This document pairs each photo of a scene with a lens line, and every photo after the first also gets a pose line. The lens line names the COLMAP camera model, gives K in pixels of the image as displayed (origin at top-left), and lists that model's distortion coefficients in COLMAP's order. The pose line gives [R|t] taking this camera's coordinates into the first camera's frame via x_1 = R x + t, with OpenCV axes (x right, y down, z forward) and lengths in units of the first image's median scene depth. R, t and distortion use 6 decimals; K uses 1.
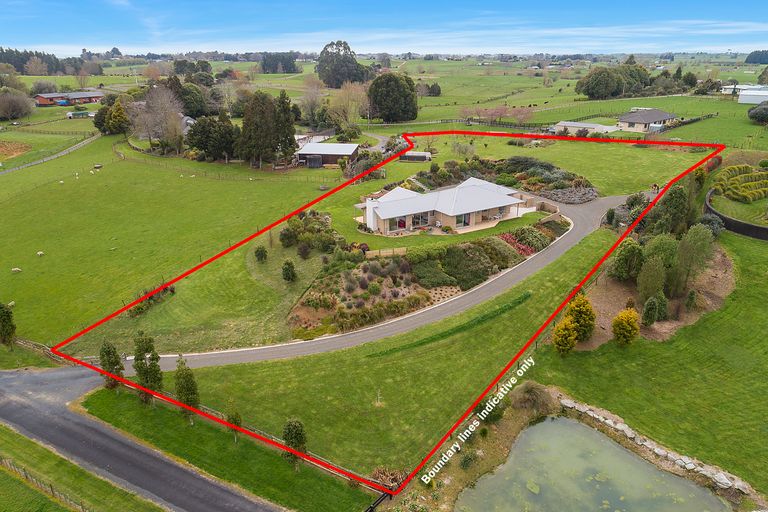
lens RADIAL K [[551.0, 0, 381.4], [0, 551.0, 255.1], [0, 0, 1]] dist [0.001006, 0.004104]
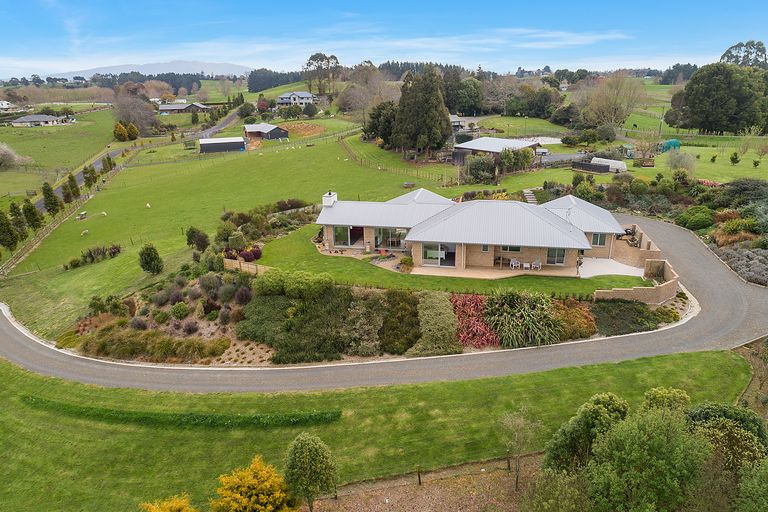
lens RADIAL K [[551.0, 0, 381.4], [0, 551.0, 255.1], [0, 0, 1]] dist [0.001006, 0.004104]
pose [[0.732318, 0.214319, -0.646358, 0.463338], [-0.238376, 0.969807, 0.051490, -0.075745], [0.637878, 0.116370, 0.761295, 0.538494]]
